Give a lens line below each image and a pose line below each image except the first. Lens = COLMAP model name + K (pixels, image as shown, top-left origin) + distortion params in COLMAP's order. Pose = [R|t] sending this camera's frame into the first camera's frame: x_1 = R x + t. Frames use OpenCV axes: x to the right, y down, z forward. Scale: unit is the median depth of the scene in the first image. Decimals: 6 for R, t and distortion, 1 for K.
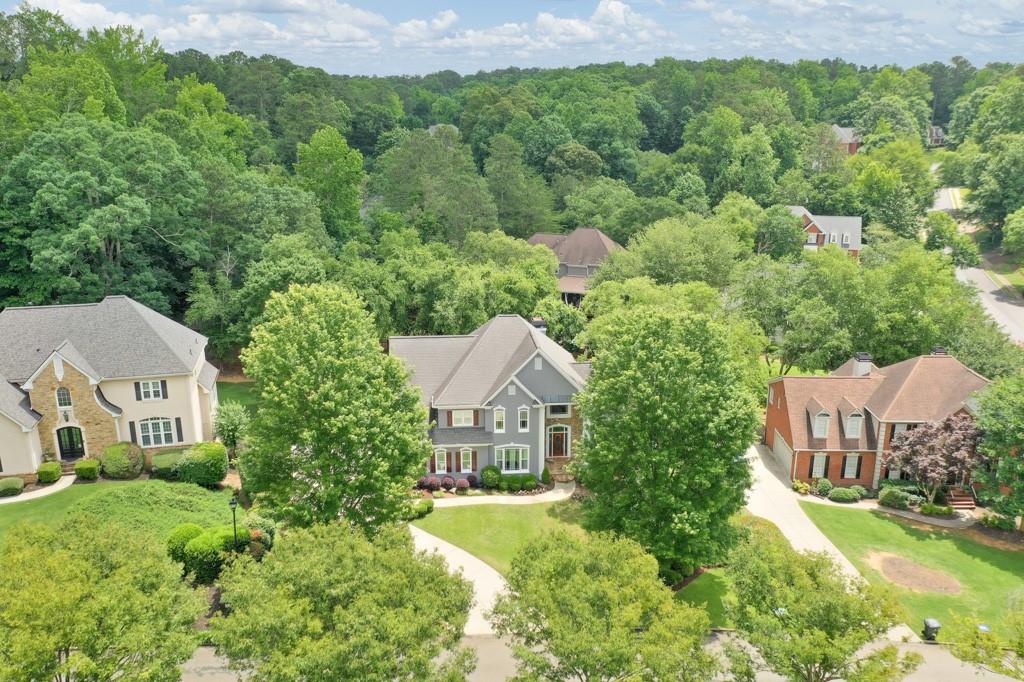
lens RADIAL K [[801.5, 0, 512.0], [0, 801.5, 341.0], [0, 0, 1]] dist [-0.025221, 0.001561]
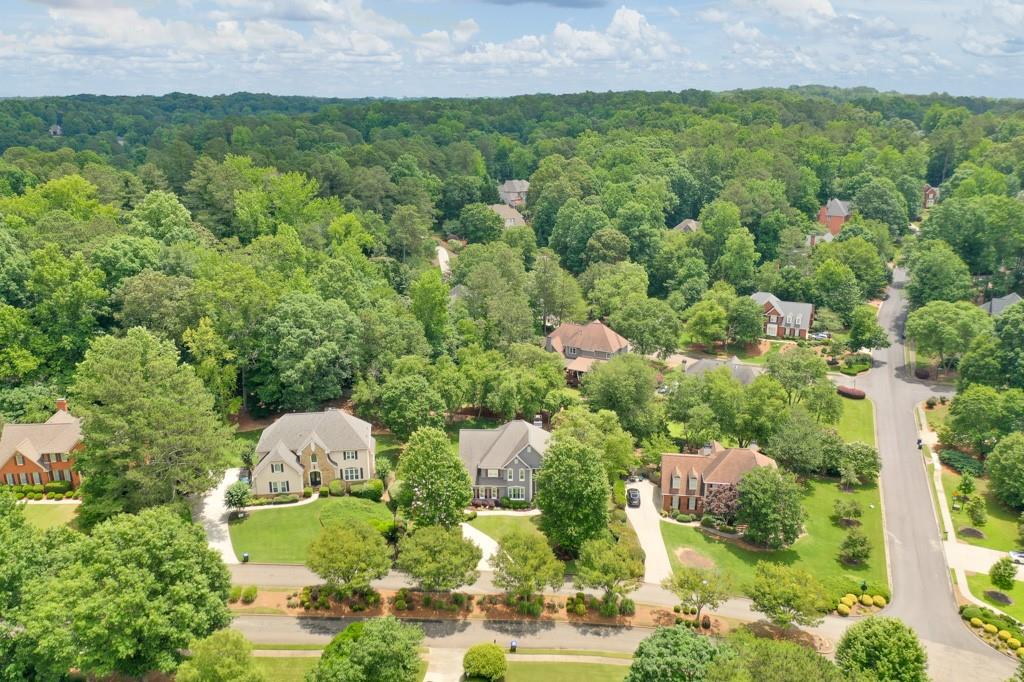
lens RADIAL K [[801.5, 0, 512.0], [0, 801.5, 341.0], [0, 0, 1]] dist [-0.025221, 0.001561]
pose [[0.994295, 0.030382, -0.102244, 0.191492], [-0.027716, 0.999240, 0.027397, -0.307464], [0.102999, -0.024407, 0.994382, -1.069234]]
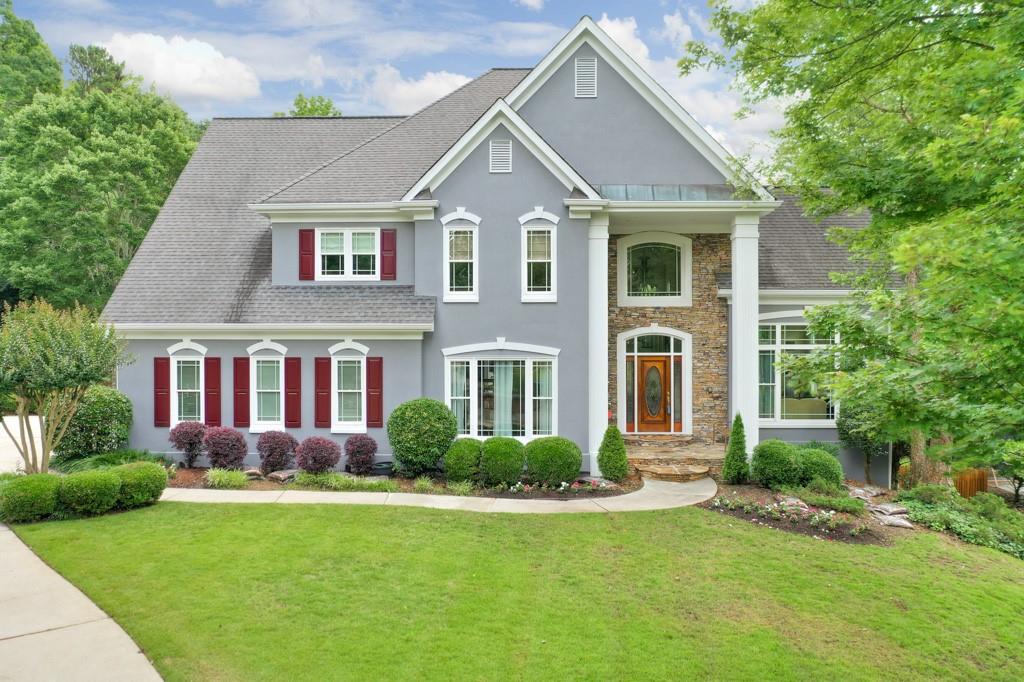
lens RADIAL K [[801.5, 0, 512.0], [0, 801.5, 341.0], [0, 0, 1]] dist [-0.025221, 0.001561]
pose [[0.993167, 0.002702, -0.116674, 0.040211], [-0.033272, 0.964799, -0.260875, 0.208954], [0.111862, 0.262974, 0.958296, 0.710223]]
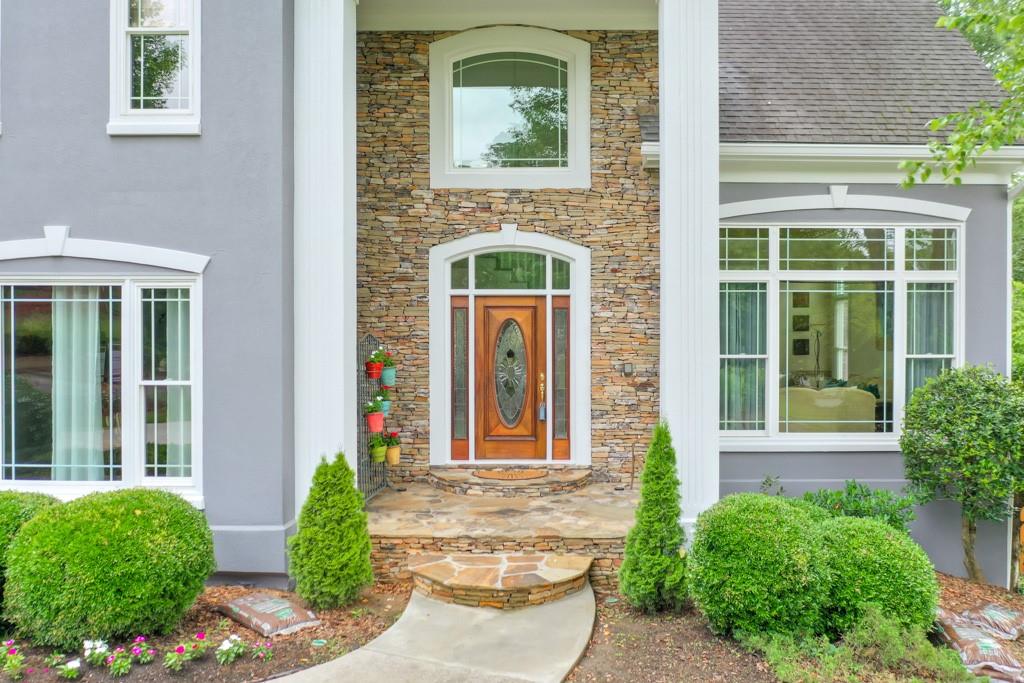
lens RADIAL K [[824.9, 0, 560.6], [0, 824.9, 338.4], [0, 0, 1]] dist [-0.036921, -0.002176]
pose [[0.997472, 0.005519, -0.070845, 0.083490], [-0.023906, 0.964930, -0.261418, 0.173395], [0.066918, 0.262451, 0.962622, 0.897604]]
